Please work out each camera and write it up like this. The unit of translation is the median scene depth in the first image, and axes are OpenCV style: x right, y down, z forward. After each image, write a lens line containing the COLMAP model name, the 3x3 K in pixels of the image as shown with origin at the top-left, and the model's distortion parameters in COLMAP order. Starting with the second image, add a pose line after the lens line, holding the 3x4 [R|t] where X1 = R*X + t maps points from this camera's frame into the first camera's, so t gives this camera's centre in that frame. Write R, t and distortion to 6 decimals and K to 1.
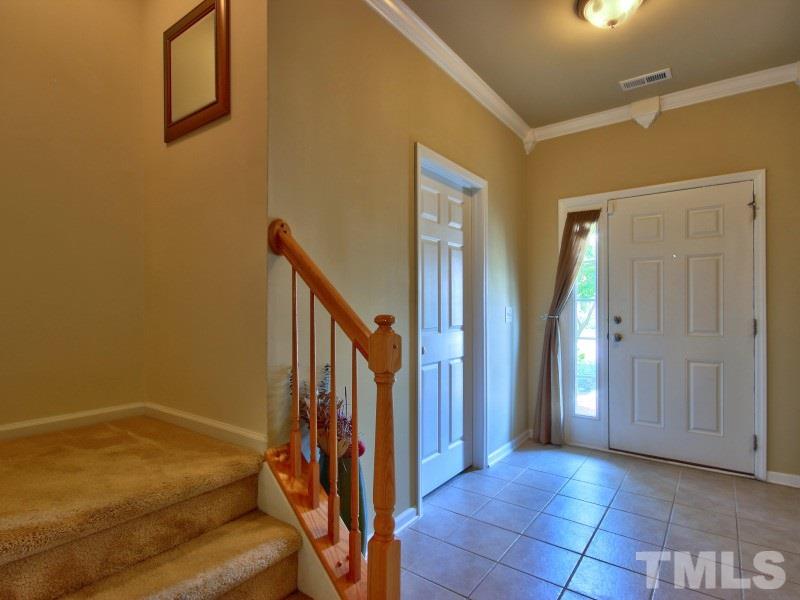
lens RADIAL K [[421.2, 0, 398.9], [0, 421.2, 304.5], [0, 0, 1]] dist [0.001192, -0.000133]
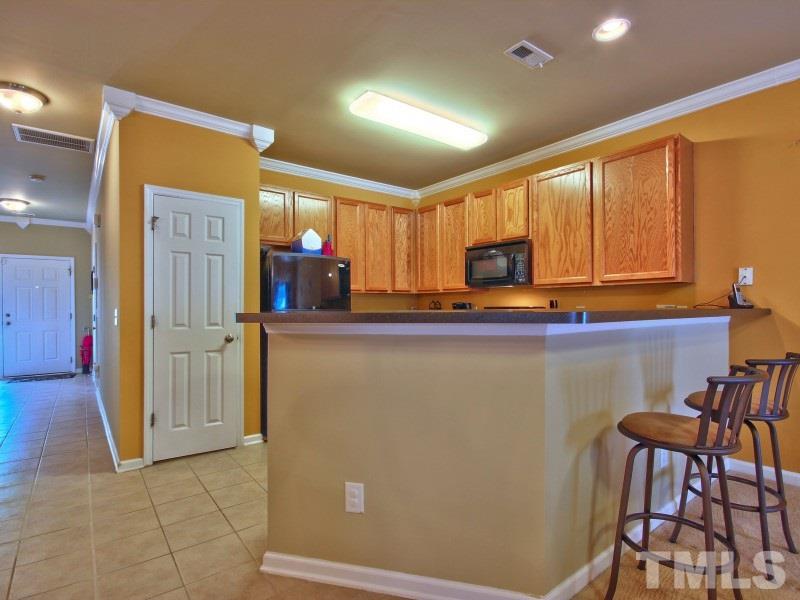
lens RADIAL K [[421.2, 0, 398.9], [0, 421.2, 304.5], [0, 0, 1]] dist [0.001192, -0.000133]
pose [[0.270668, -0.000039, 0.962673, -0.937616], [0.006344, 0.999978, -0.001743, -0.000695], [-0.962652, 0.006579, 0.270662, -1.389712]]
